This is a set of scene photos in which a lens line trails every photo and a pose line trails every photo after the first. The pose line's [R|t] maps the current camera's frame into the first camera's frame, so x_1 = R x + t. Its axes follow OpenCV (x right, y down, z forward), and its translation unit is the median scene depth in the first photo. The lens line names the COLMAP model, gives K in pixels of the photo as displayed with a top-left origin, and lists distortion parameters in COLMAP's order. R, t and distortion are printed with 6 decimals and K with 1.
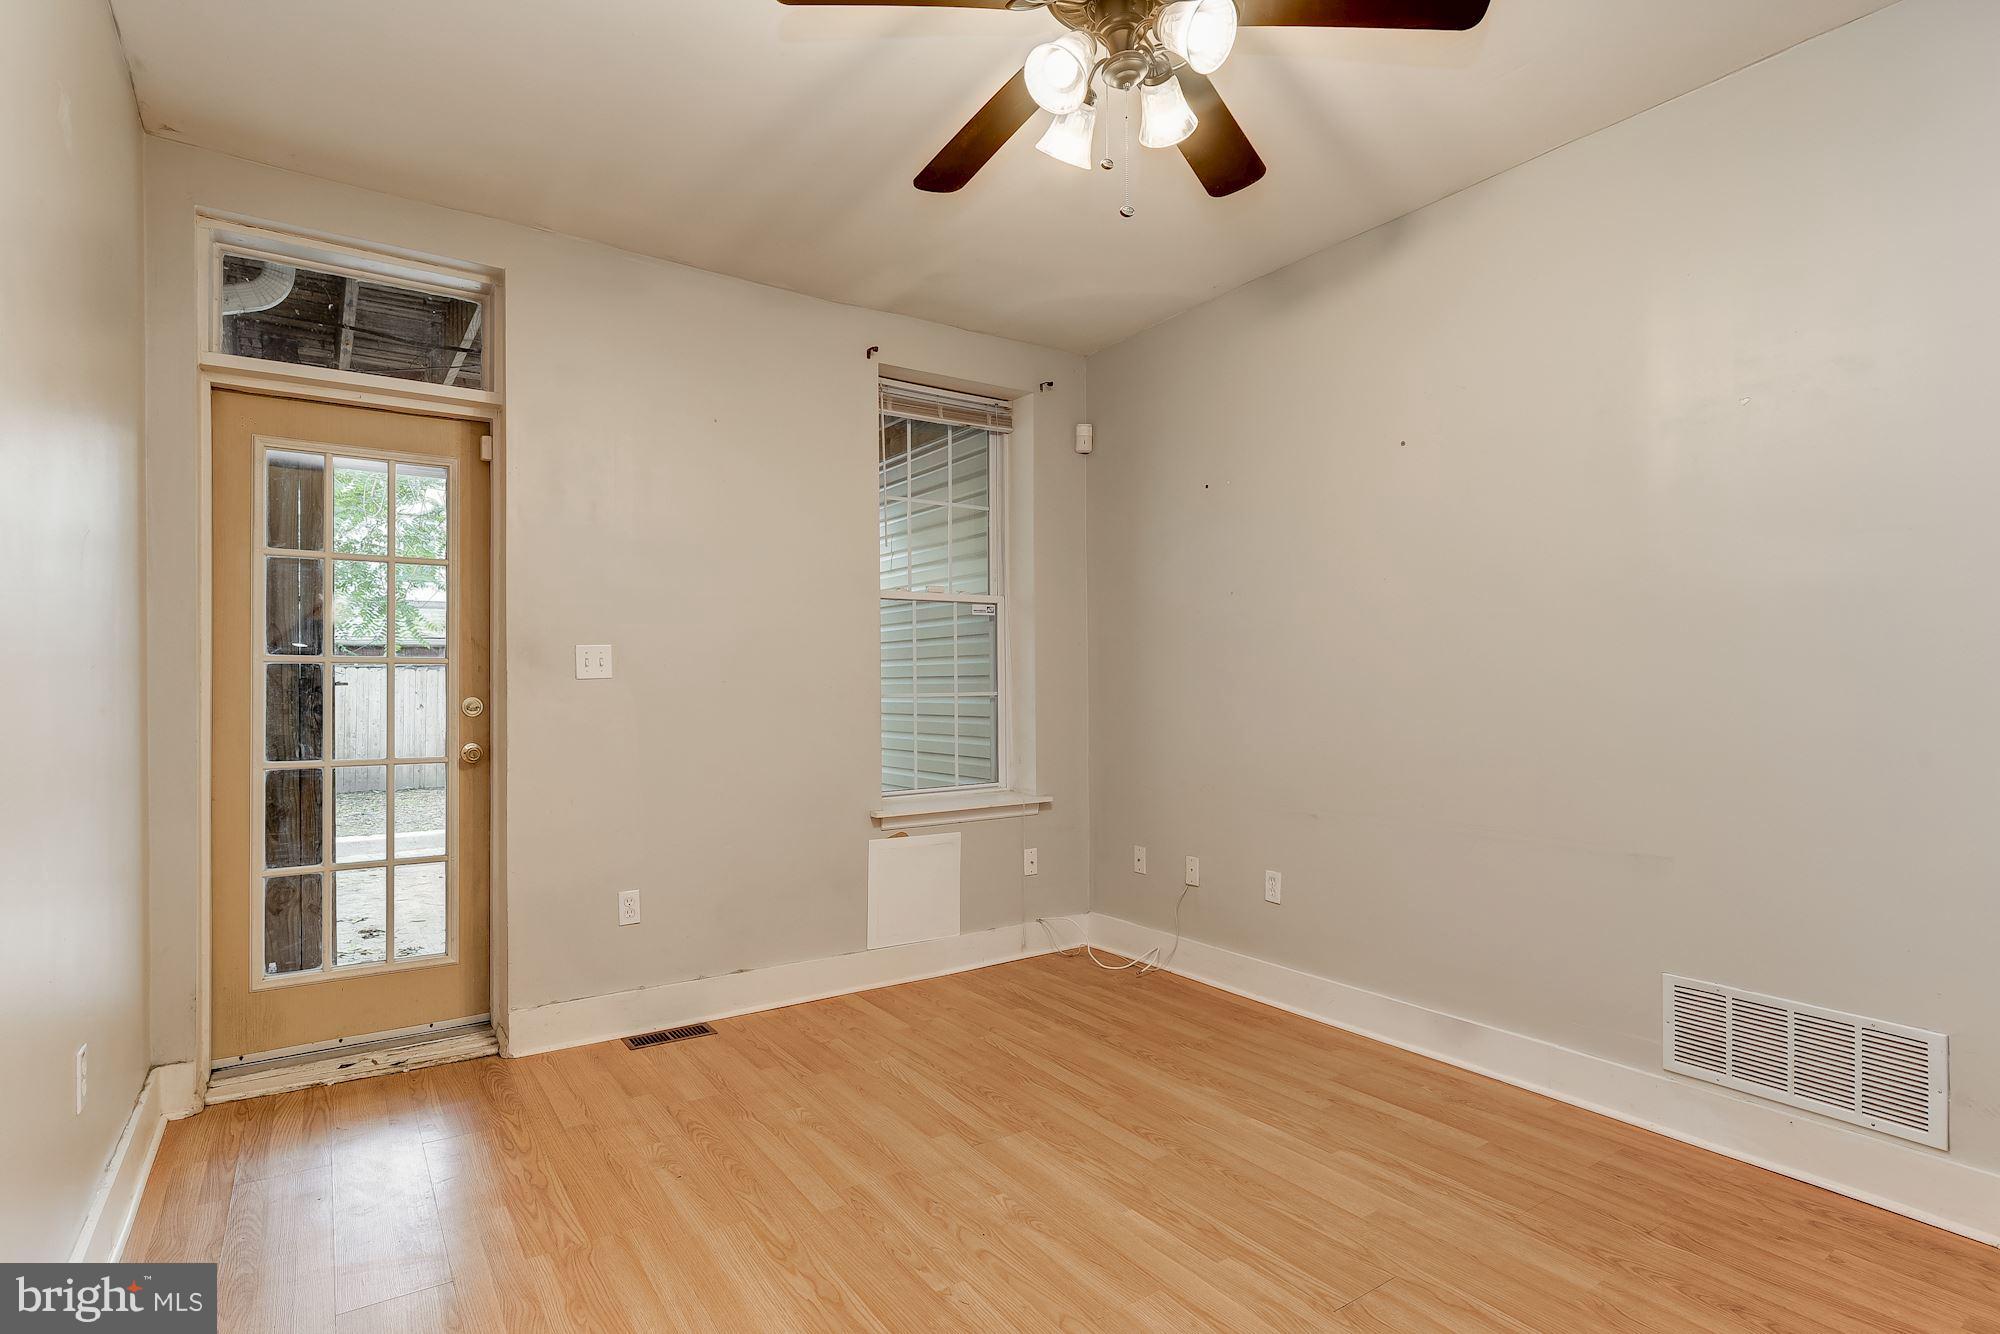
lens RADIAL K [[1002.5, 0, 996.1], [0, 1002.5, 672.5], [0, 0, 1]] dist [-0.014900, 0.004704]
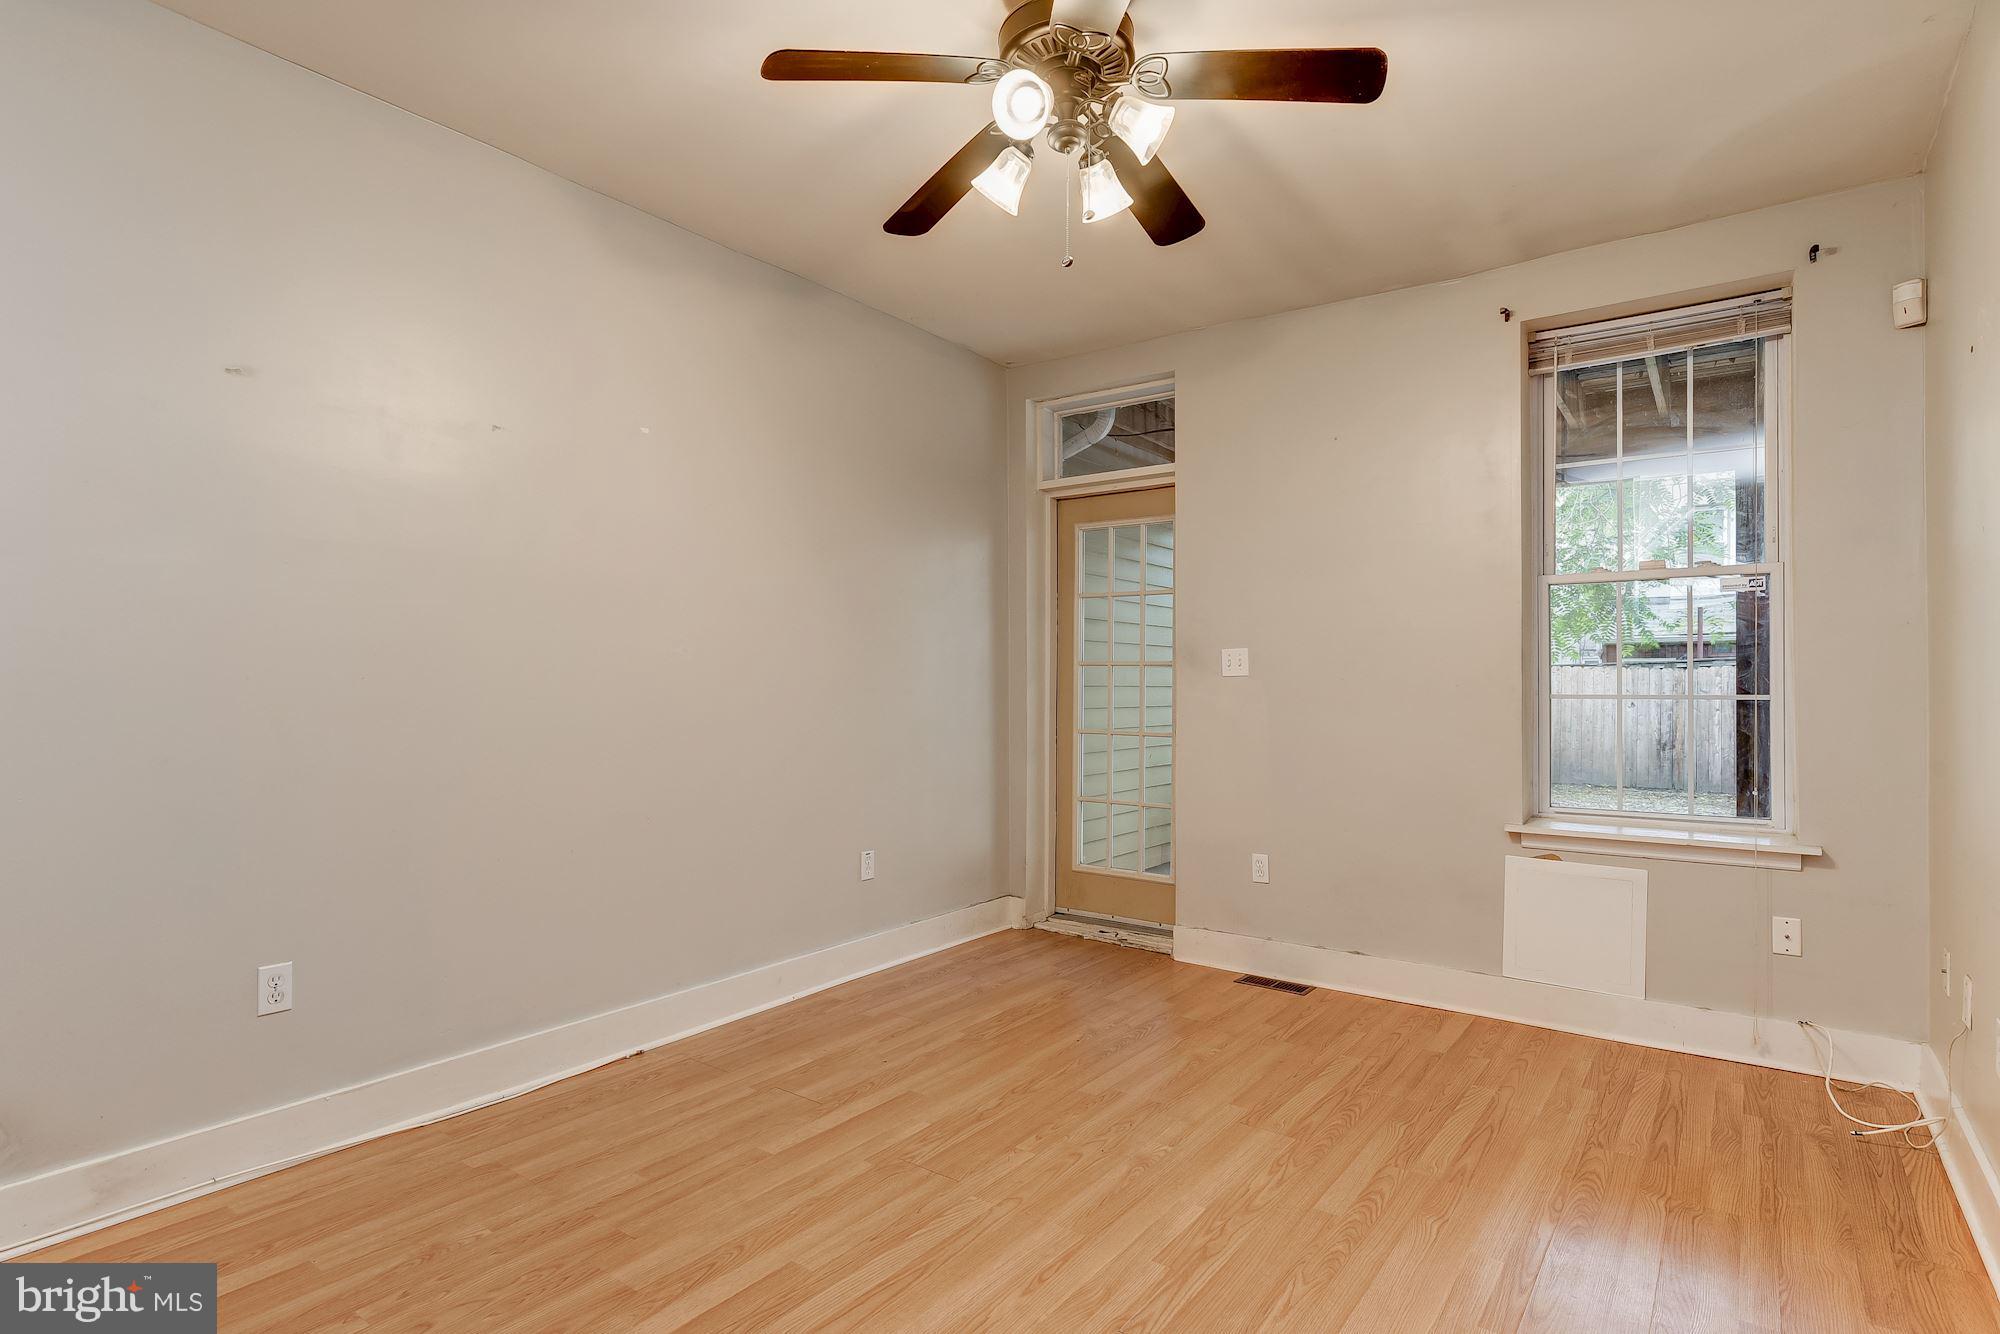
lens RADIAL K [[1002.5, 0, 994.3], [0, 1002.5, 673.6], [0, 0, 1]] dist [-0.014900, 0.004704]
pose [[0.328506, -0.002788, -0.944498, 0.667208], [0.004419, 0.999989, -0.001415, 0.003006], [0.944492, -0.003709, 0.328515, 0.314421]]
